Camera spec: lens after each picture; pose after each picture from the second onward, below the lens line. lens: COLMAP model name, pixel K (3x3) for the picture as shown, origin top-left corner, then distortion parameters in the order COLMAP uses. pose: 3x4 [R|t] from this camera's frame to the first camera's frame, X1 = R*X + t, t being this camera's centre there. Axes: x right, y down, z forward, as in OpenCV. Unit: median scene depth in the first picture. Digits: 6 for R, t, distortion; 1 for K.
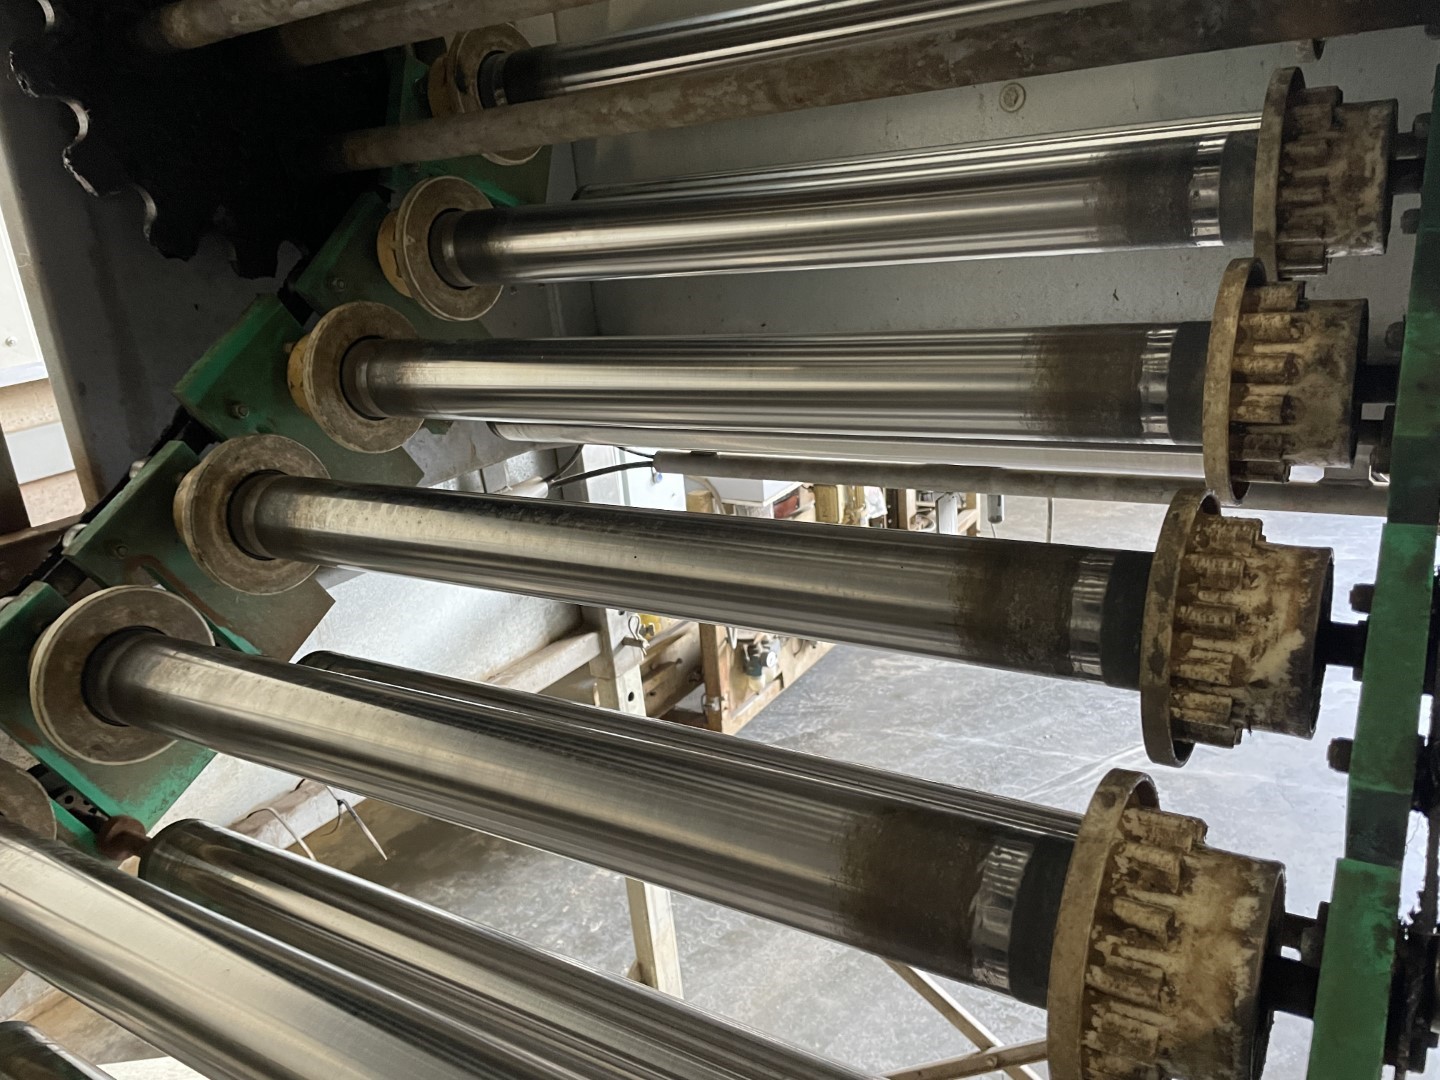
lens RADIAL K [[1103.1, 0, 727.4], [0, 1103.1, 545.8], [0, 0, 1]] dist [0.057254, -0.061394]
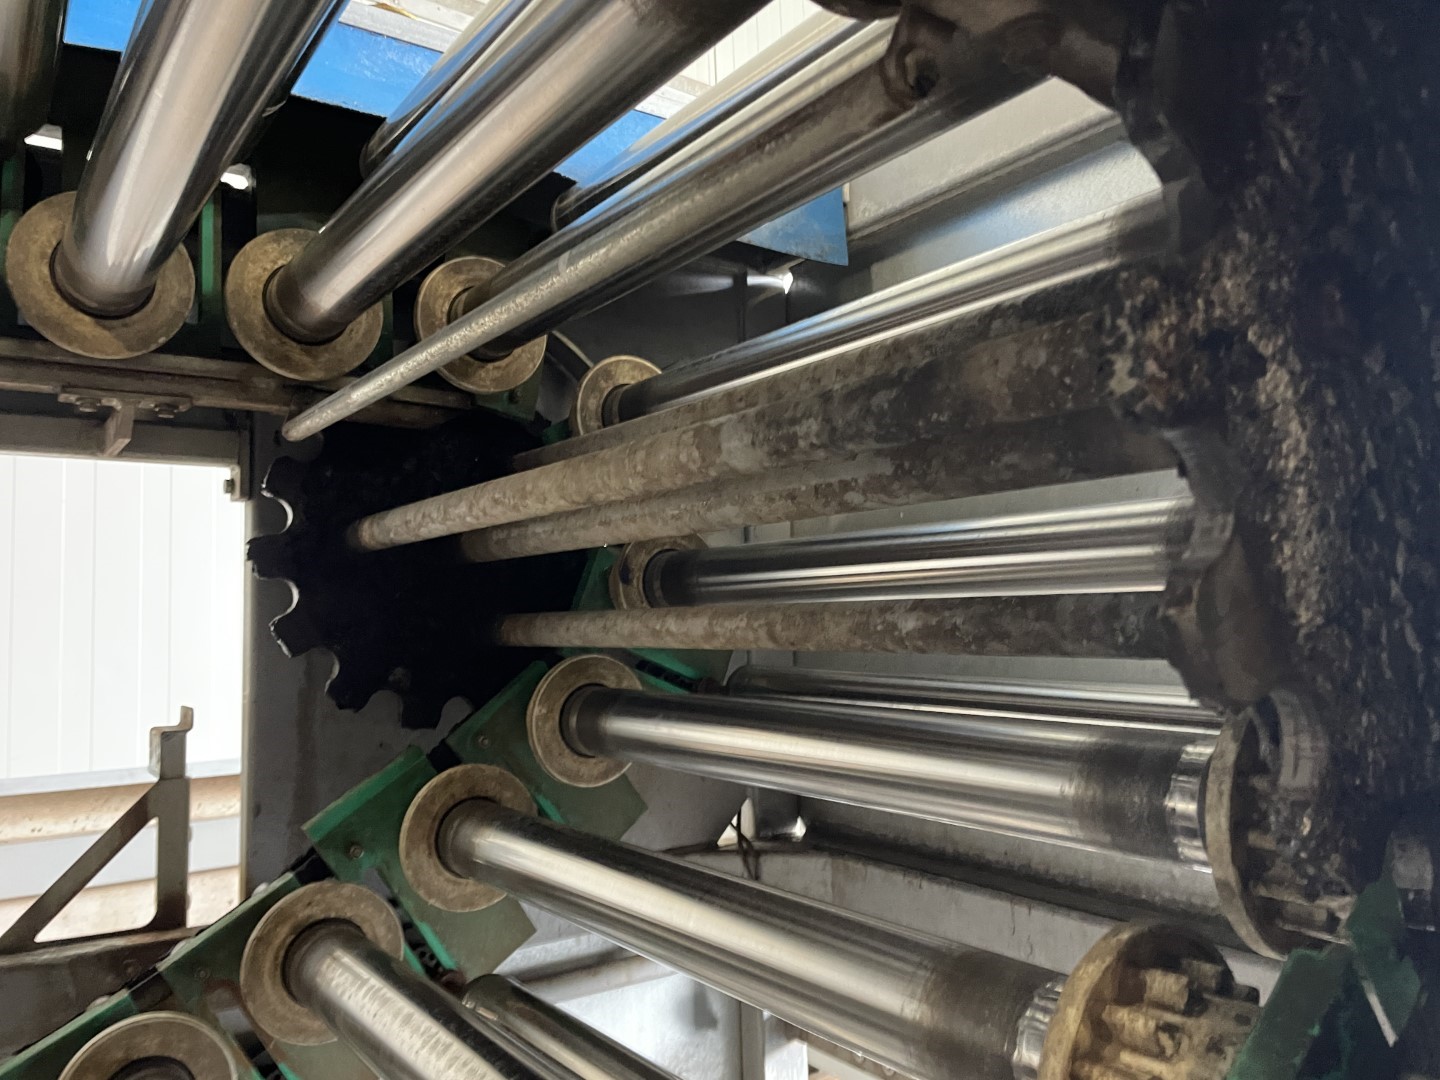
lens RADIAL K [[1103.1, 0, 723.5], [0, 1103.1, 538.5], [0, 0, 1]] dist [0.057254, -0.061394]
pose [[0.919312, 0.050541, -0.390271, 0.329255], [-0.185120, 0.930680, -0.315539, -0.140197], [0.347270, 0.362326, 0.864941, 0.076790]]
